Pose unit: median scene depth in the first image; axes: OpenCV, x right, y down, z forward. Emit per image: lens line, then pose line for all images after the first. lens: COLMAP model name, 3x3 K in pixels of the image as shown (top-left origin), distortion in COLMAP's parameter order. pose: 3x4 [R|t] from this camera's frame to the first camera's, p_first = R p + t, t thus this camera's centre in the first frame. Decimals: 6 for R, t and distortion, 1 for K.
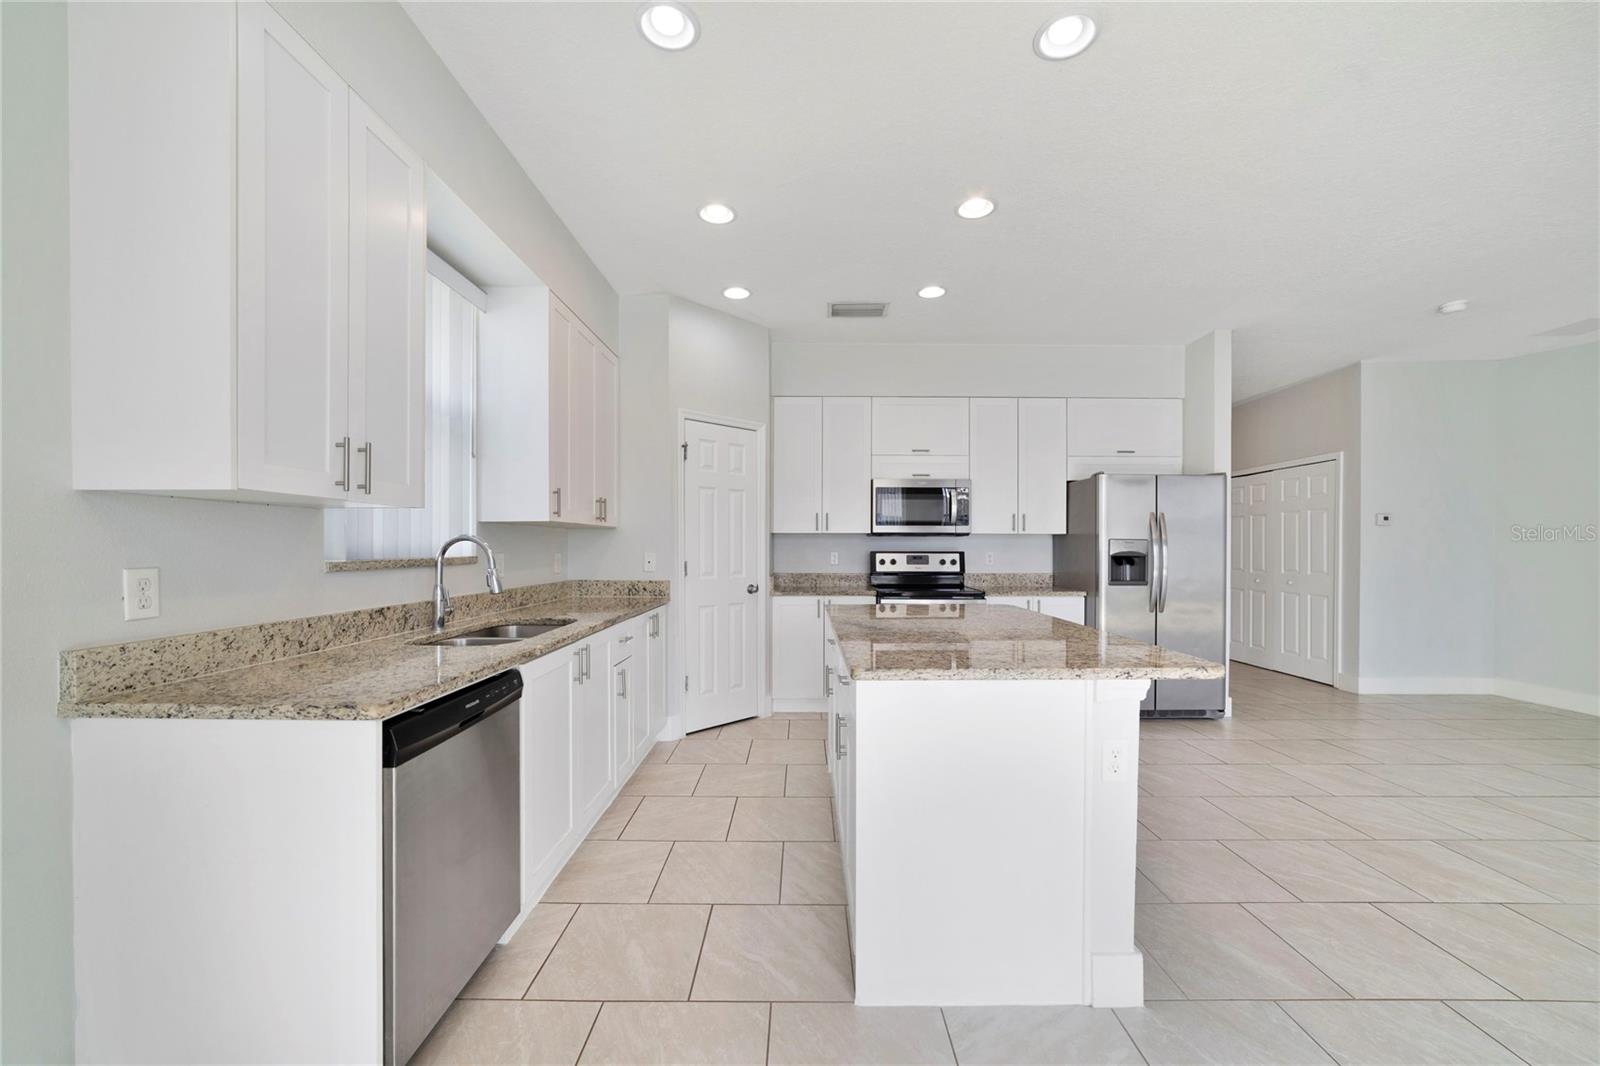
lens RADIAL K [[621.0, 0, 799.3], [0, 621.0, 548.6], [0, 0, 1]] dist [-0.021709, 0.007335]
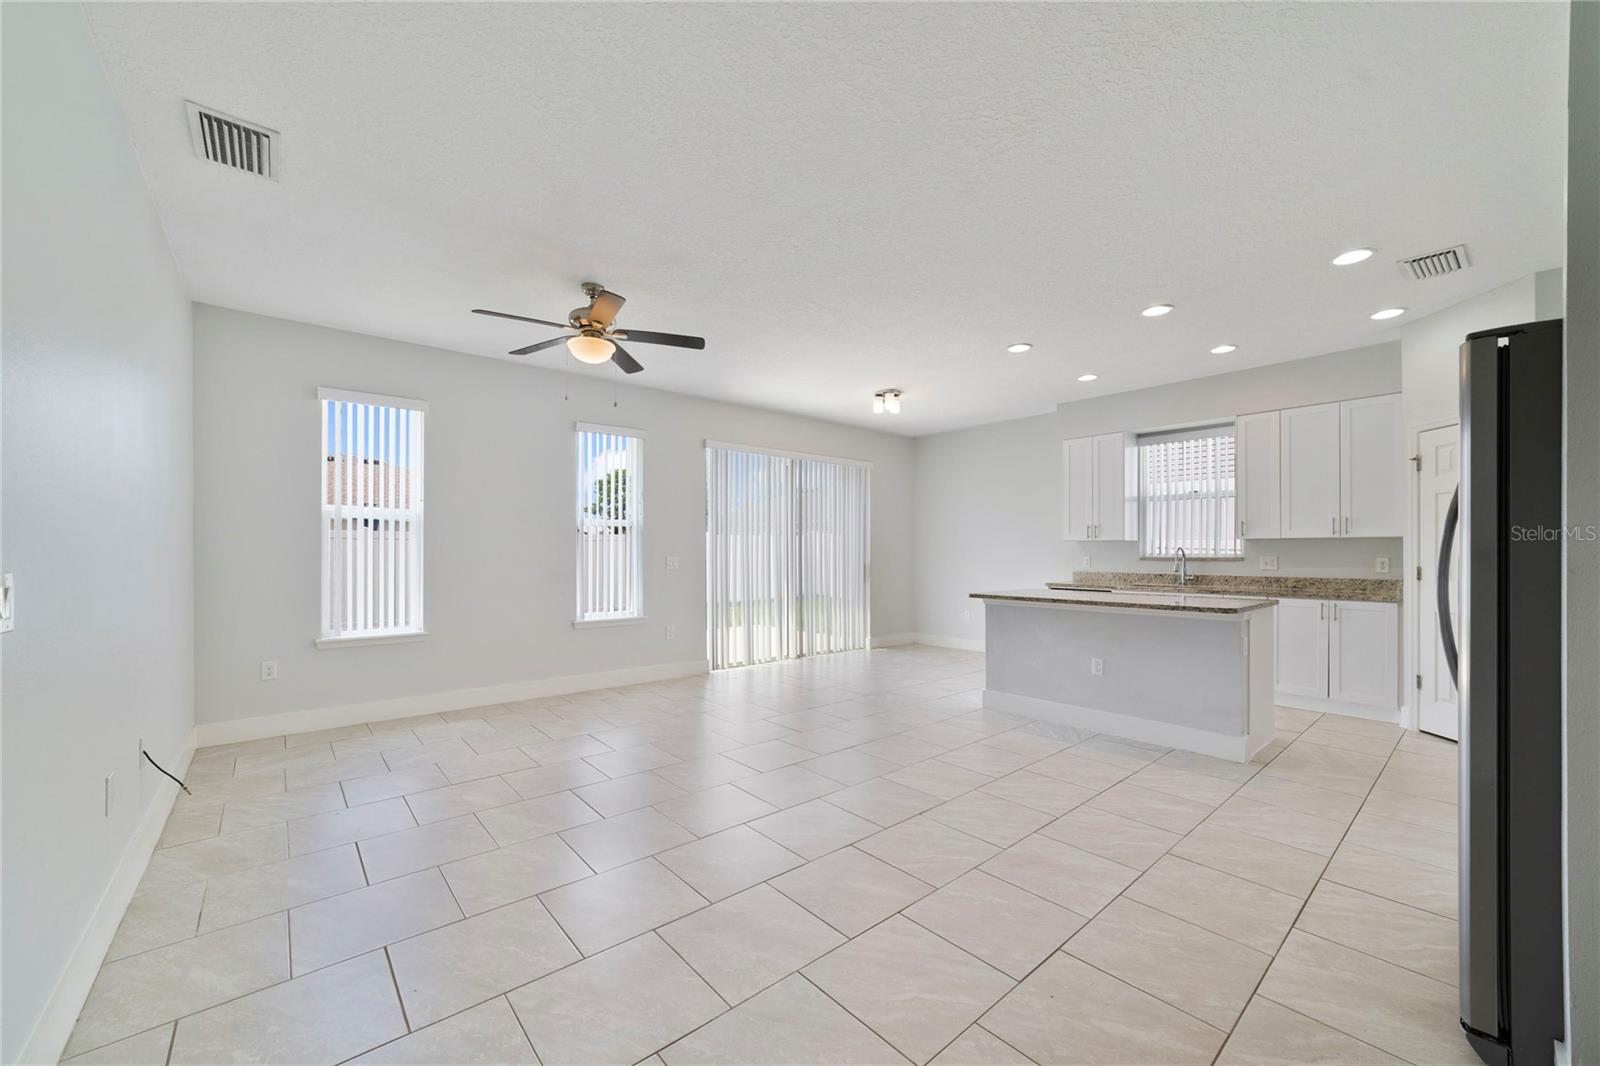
lens RADIAL K [[610.9, 0, 808.6], [0, 610.9, 550.6], [0, 0, 1]] dist [-0.015917, 0.000109]
pose [[-0.749440, -0.004543, -0.662056, 1.195711], [-0.005940, 0.999982, -0.000138, -0.000671], [0.662045, 0.003830, -0.749454, 1.008957]]
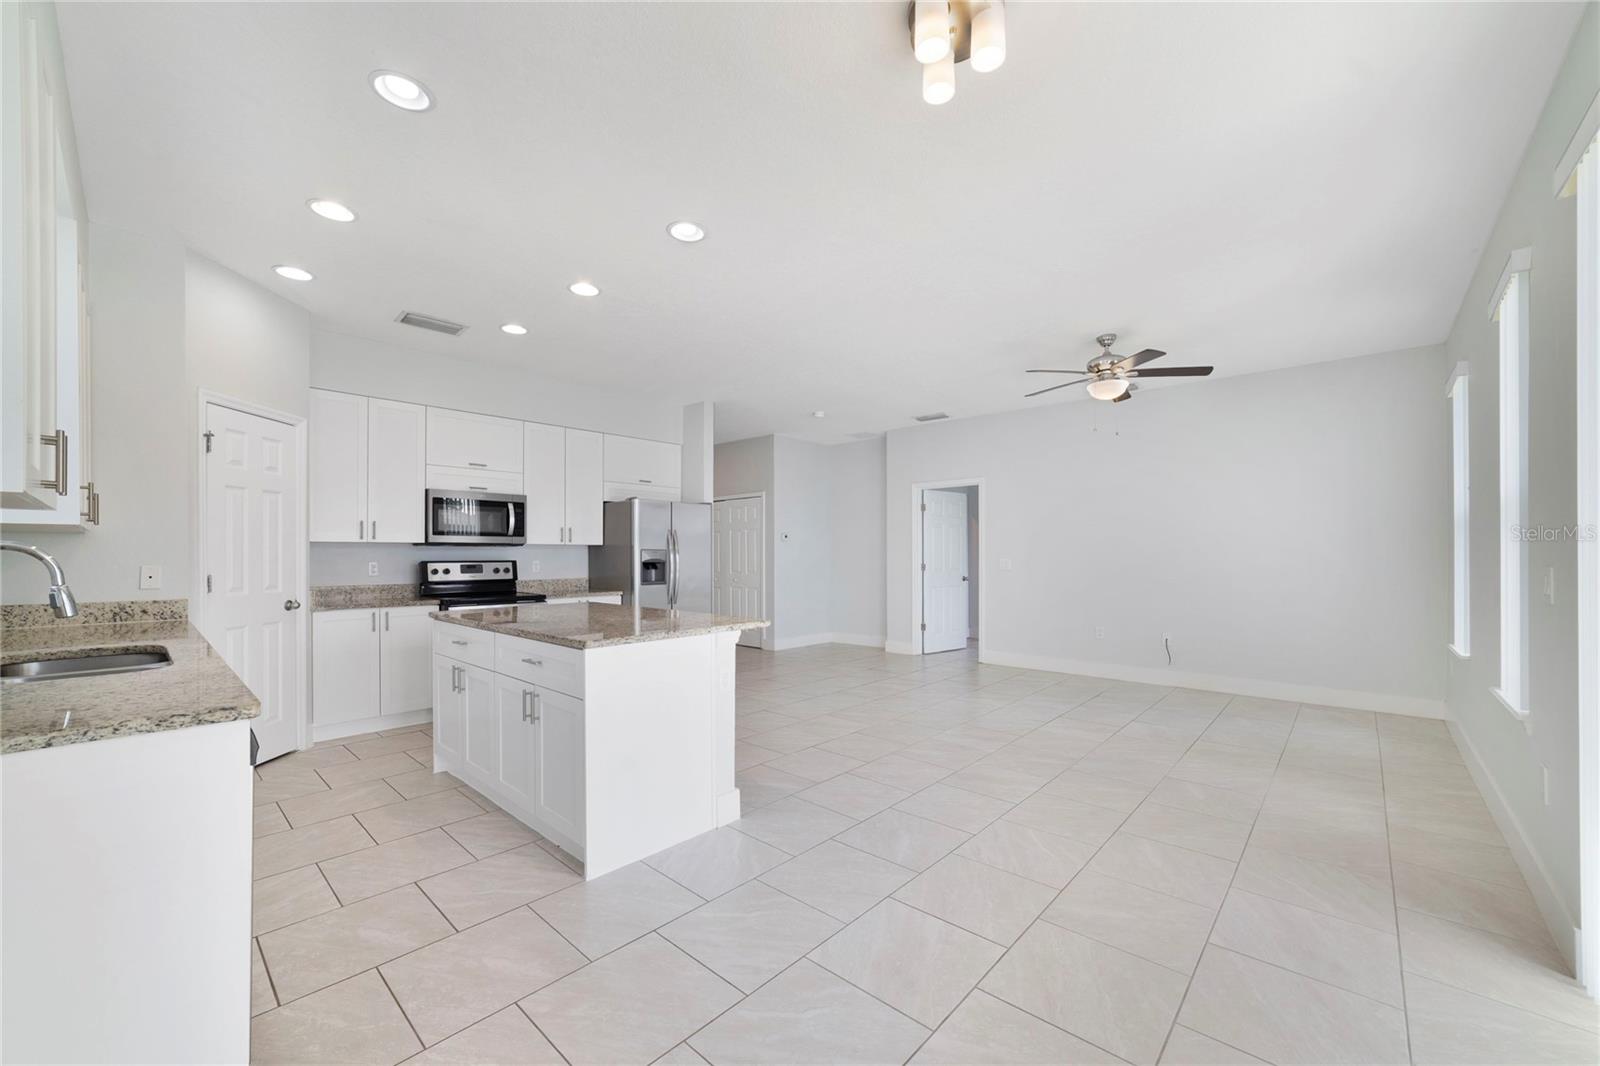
lens RADIAL K [[626.4, 0, 799.1], [0, 626.4, 549.6], [0, 0, 1]] dist [-0.023695, 0.000148]
pose [[0.673079, 0.001928, 0.739568, -0.243303], [0.008119, 0.999917, -0.009996, 0.000830], [-0.739526, 0.012732, 0.673007, -0.124148]]
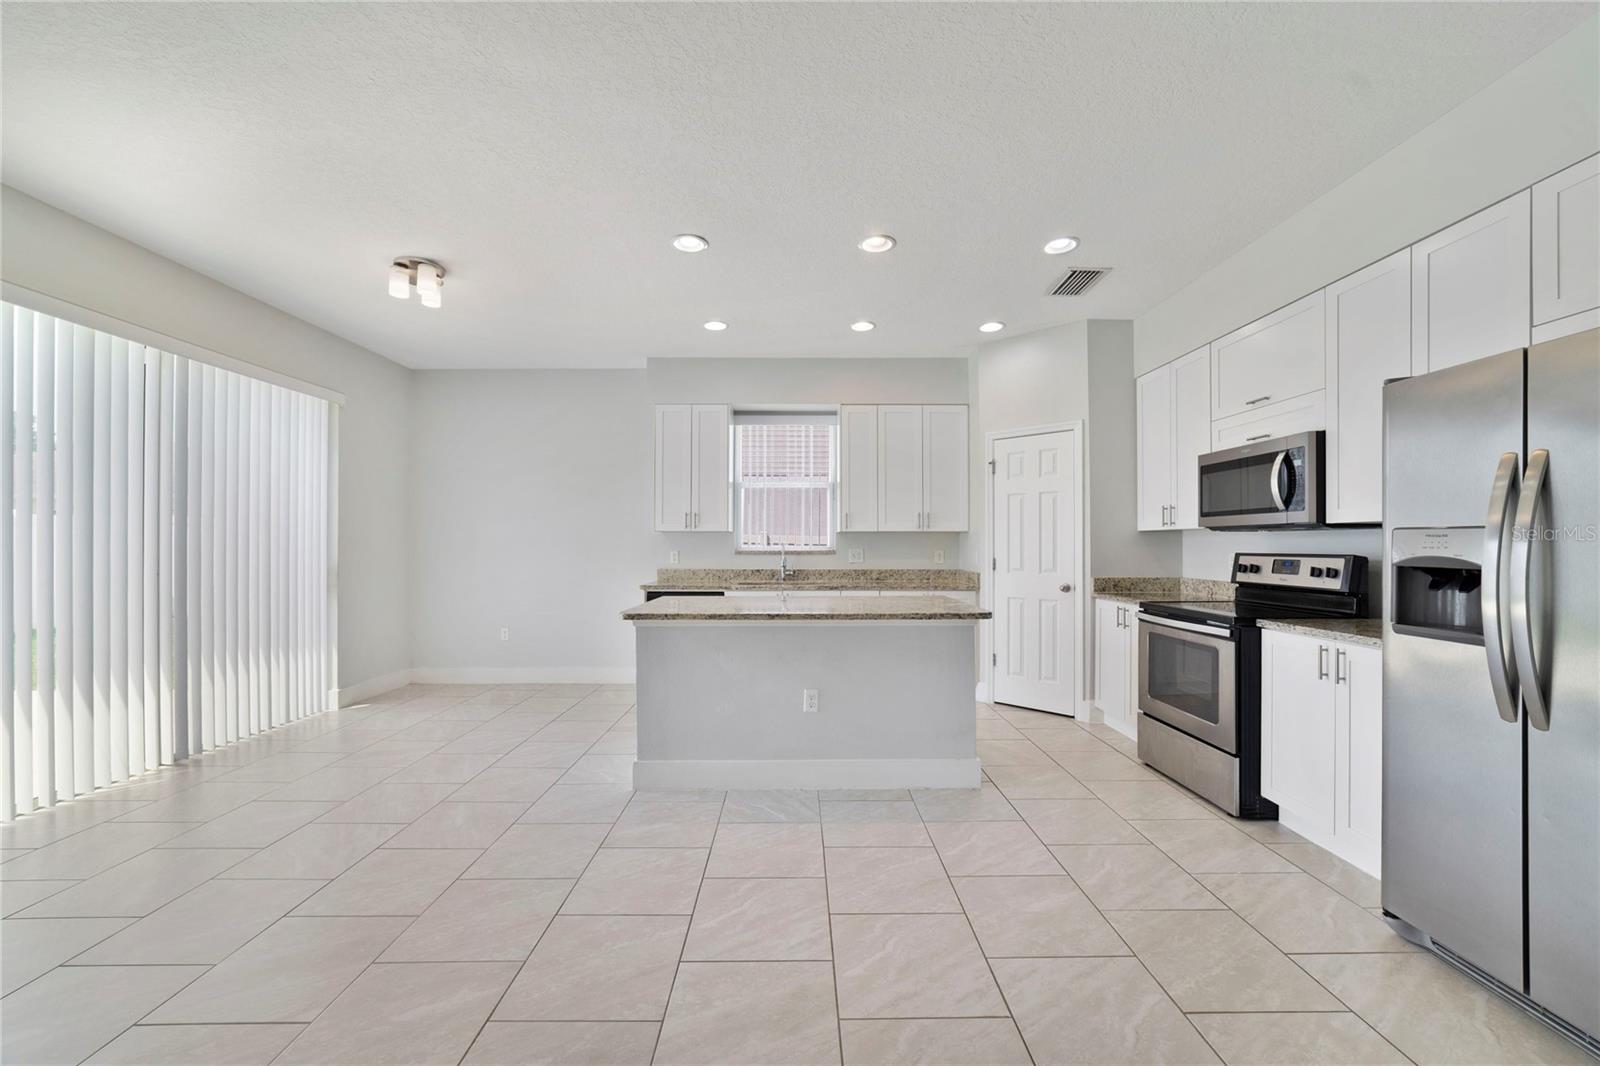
lens RADIAL K [[609.8, 0, 799.0], [0, 609.8, 542.7], [0, 0, 1]] dist [-0.016402, 0.000354]
pose [[0.012509, -0.005881, -0.999904, 0.927815], [-0.005829, 0.999965, -0.005955, -0.000147], [0.999905, 0.005903, 0.012474, 0.566266]]
